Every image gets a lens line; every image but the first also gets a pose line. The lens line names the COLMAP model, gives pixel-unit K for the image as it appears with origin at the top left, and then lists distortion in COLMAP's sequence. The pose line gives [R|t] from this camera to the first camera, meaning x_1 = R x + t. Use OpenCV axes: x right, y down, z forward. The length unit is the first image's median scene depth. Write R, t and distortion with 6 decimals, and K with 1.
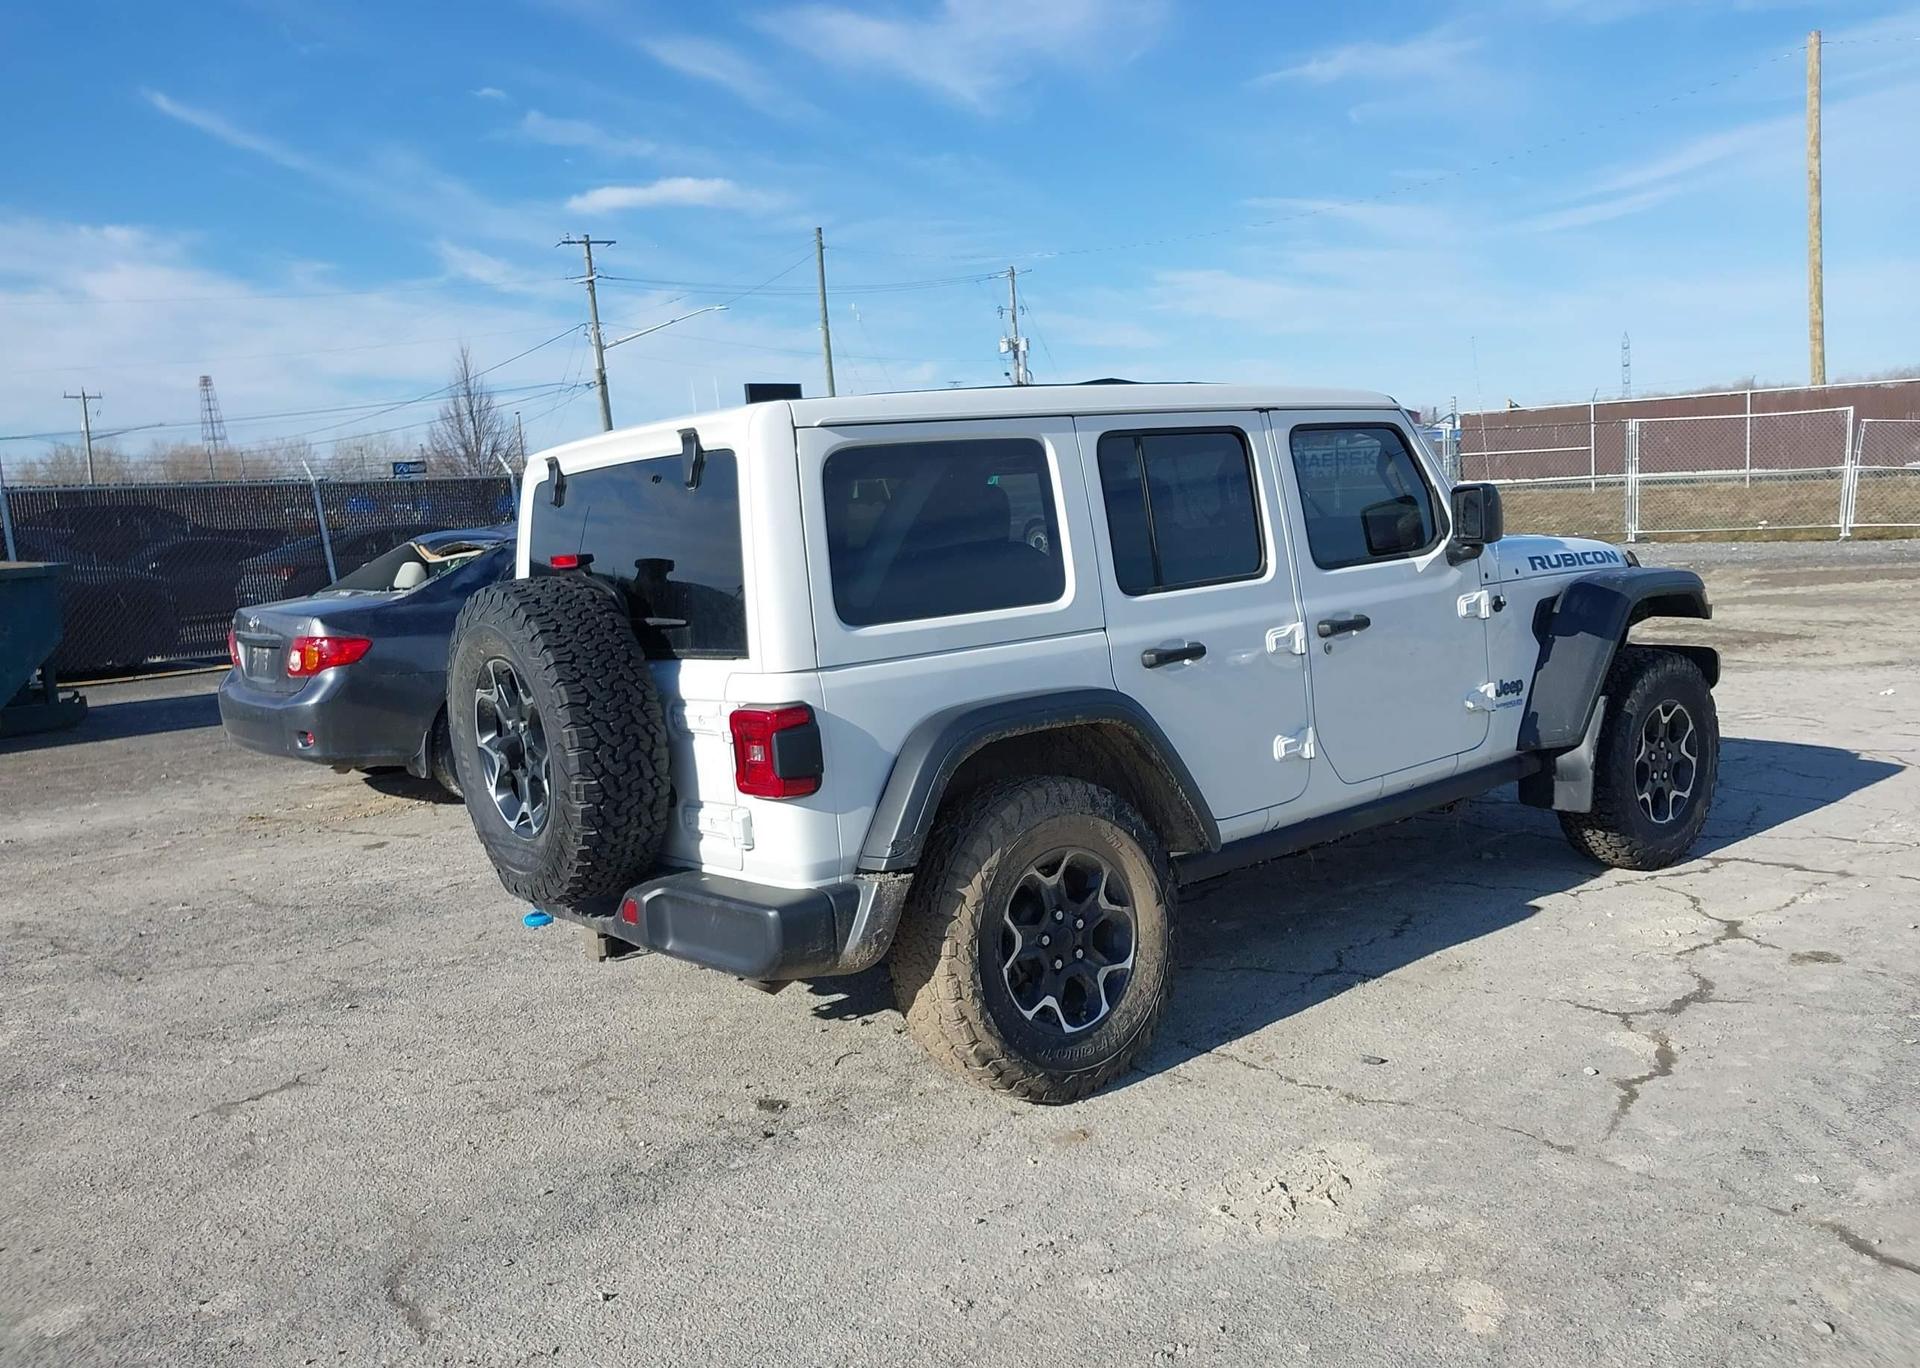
lens RADIAL K [[1587.8, 0, 963.5], [0, 1587.8, 675.4], [0, 0, 1]] dist [0.126702, -0.162935]
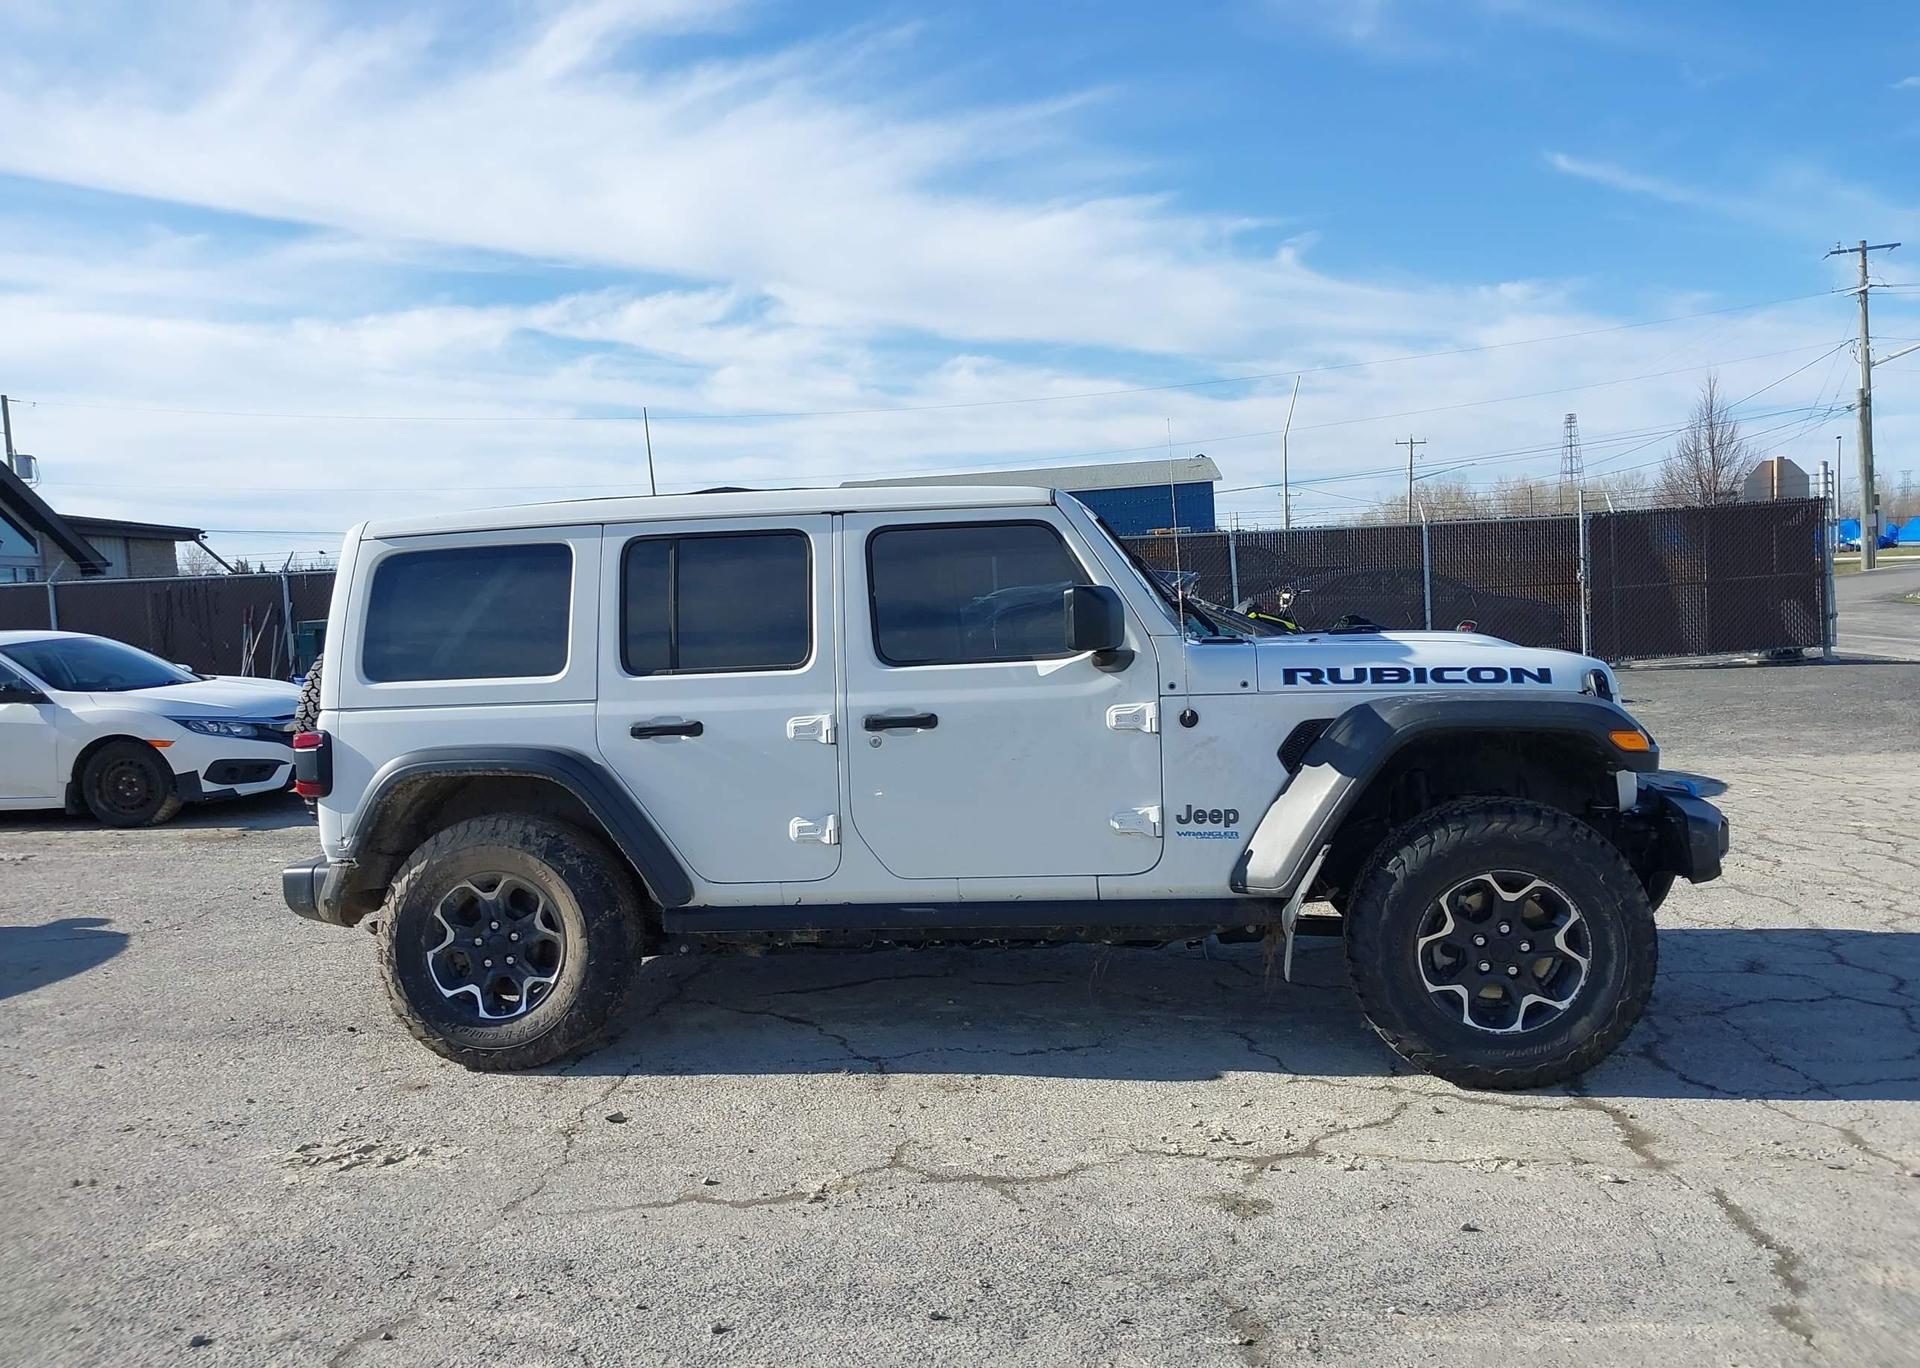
lens RADIAL K [[1547.3, 0, 859.7], [0, 1547.3, 649.6], [0, 0, 1]] dist [0.074542, -0.164792]
pose [[0.623794, 0.059210, -0.779343, 1.014131], [-0.082678, 0.996531, 0.009534, -0.086867], [0.777204, 0.058488, 0.626525, 0.378700]]
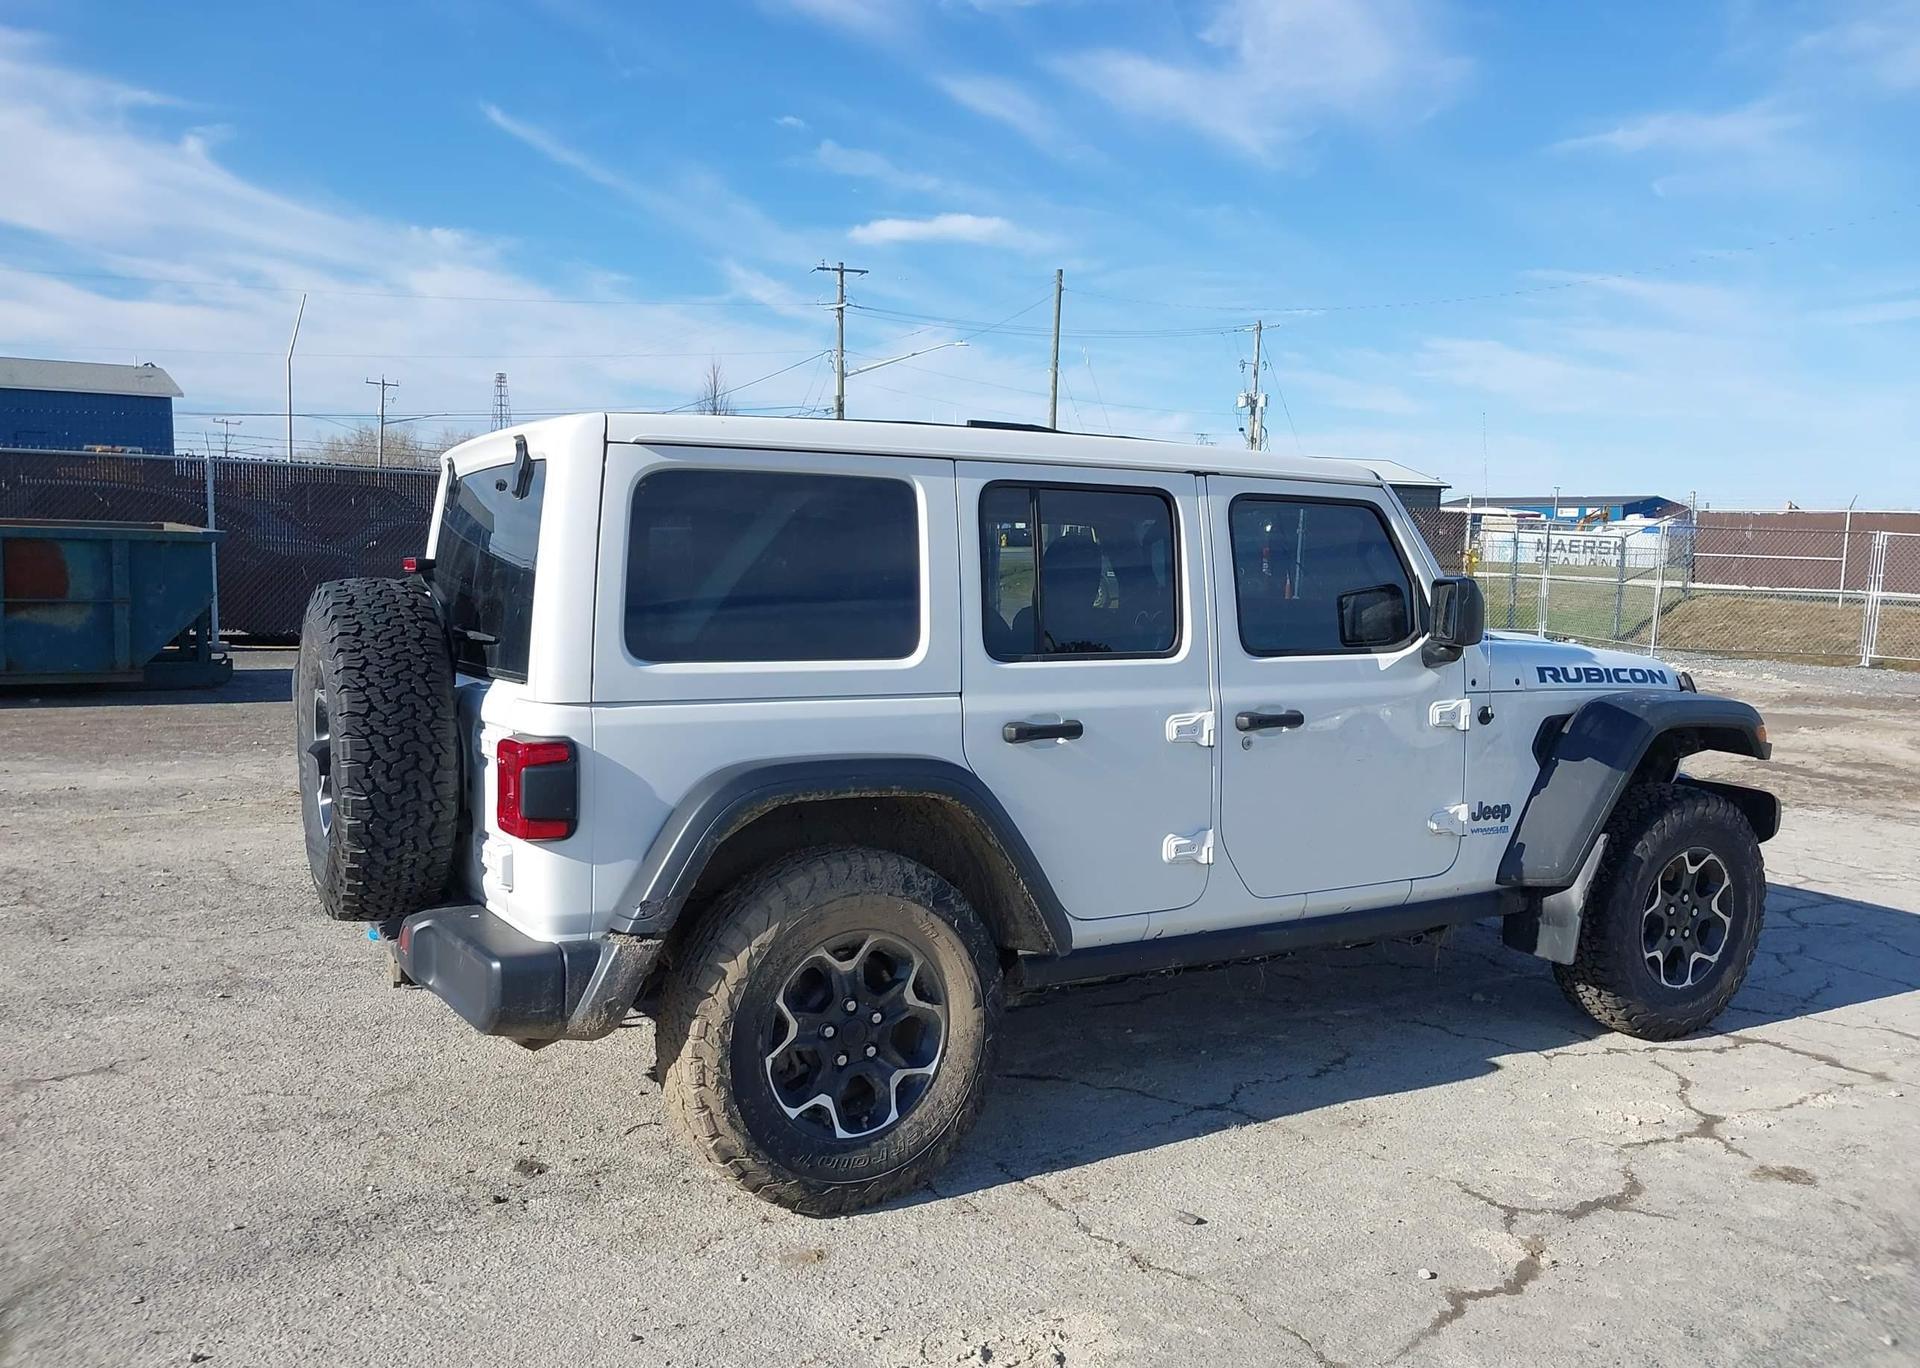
lens RADIAL K [[1587.8, 0, 963.5], [0, 1587.8, 675.4], [0, 0, 1]] dist [0.126702, -0.162935]
pose [[0.983043, 0.105303, -0.150125, 0.204594], [-0.109233, 0.993850, -0.018153, -0.021597], [0.147291, 0.034244, 0.988500, 0.095694]]
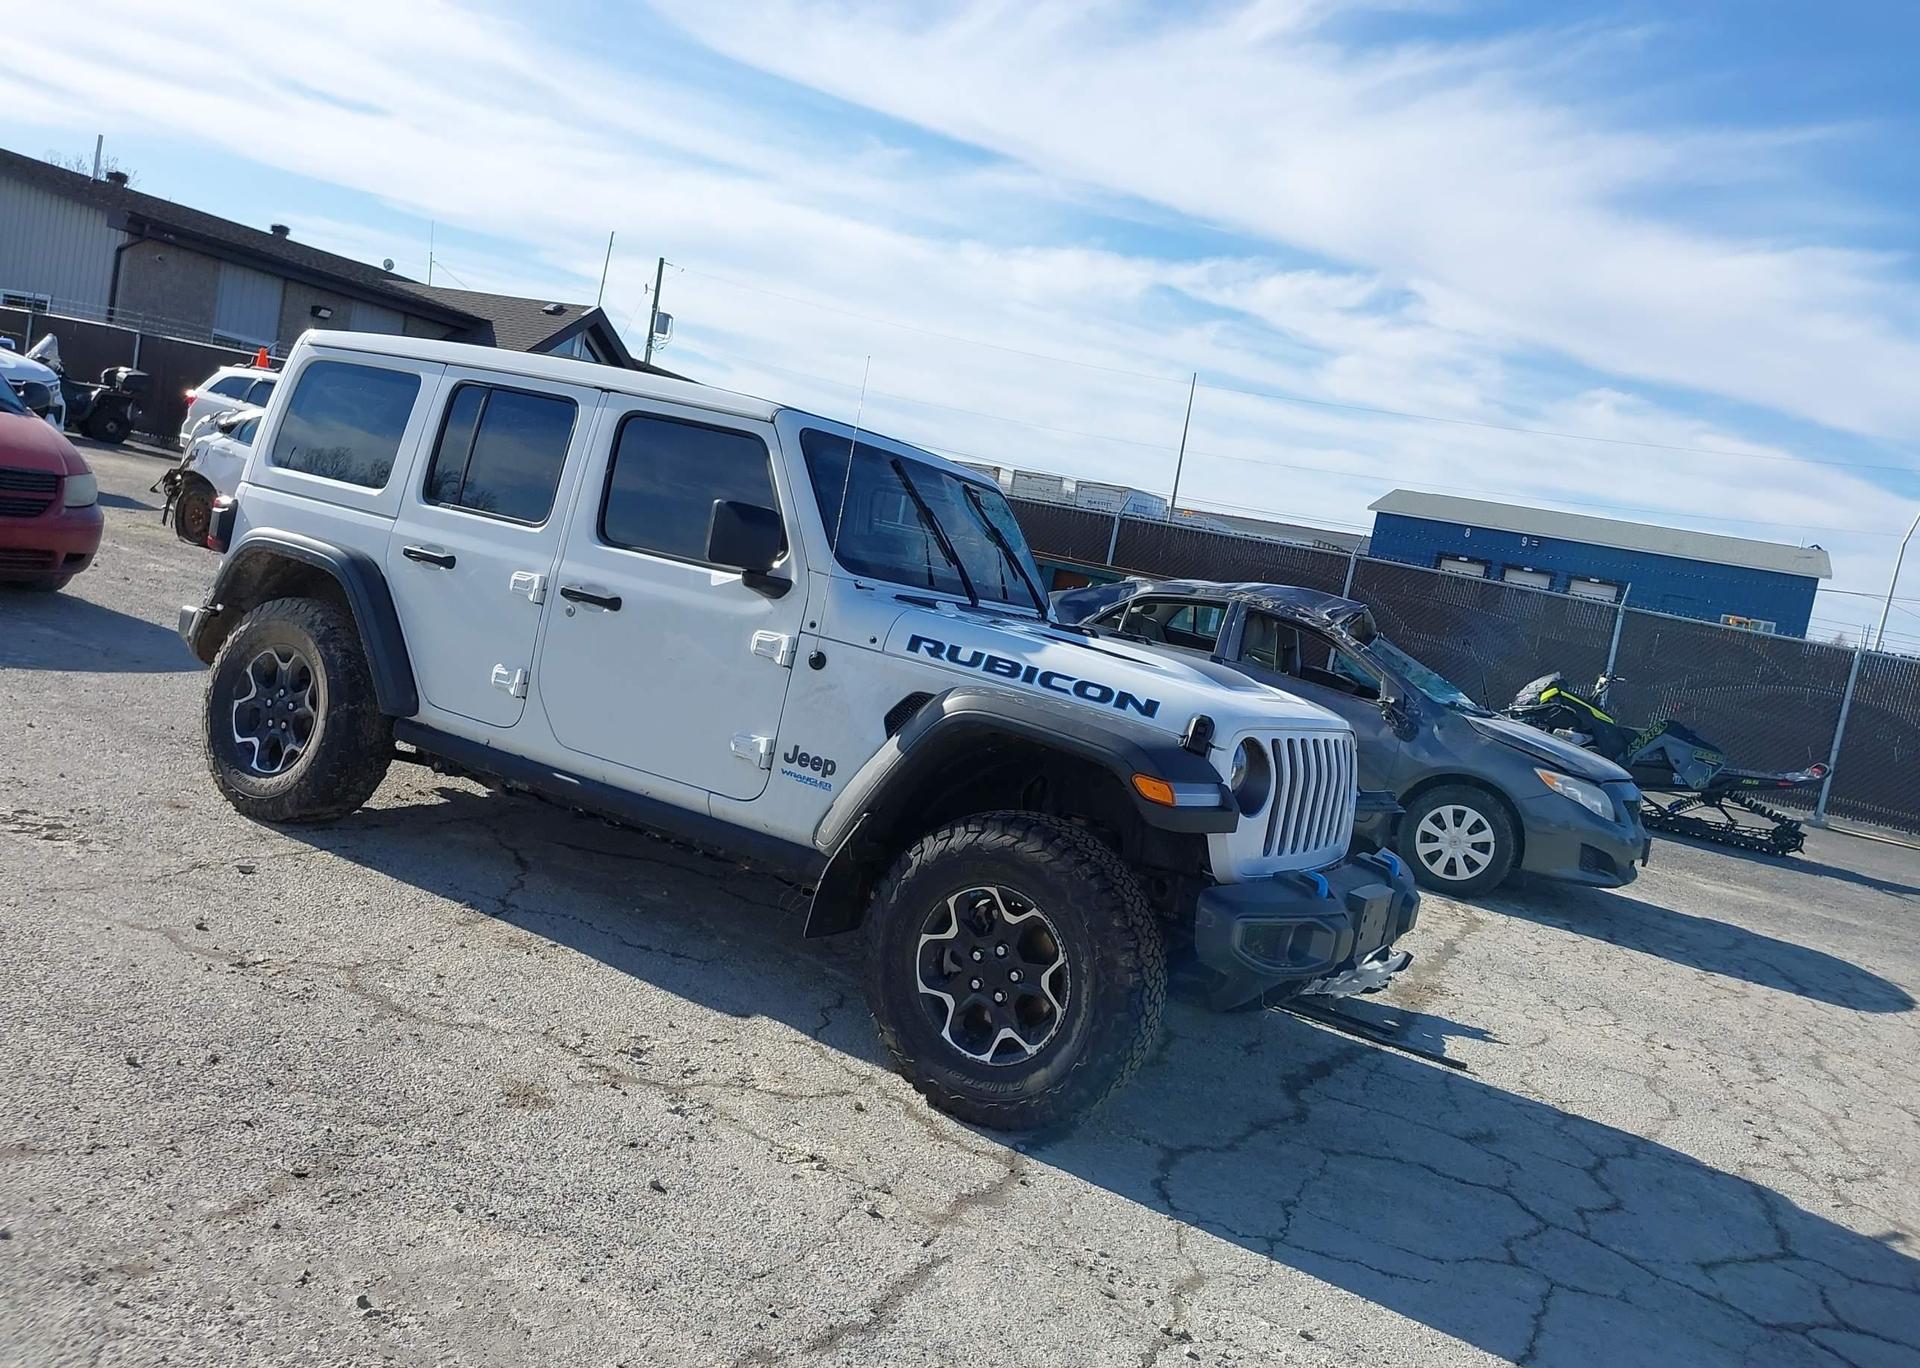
lens RADIAL K [[1554.8, 0, 965.3], [0, 1554.8, 625.1], [0, 0, 1]] dist [0.072507, -0.117343]
pose [[0.282434, 0.175022, -0.943185, 1.322215], [-0.312871, 0.946258, 0.081904, -0.181130], [0.906831, 0.271963, 0.322014, 0.924940]]
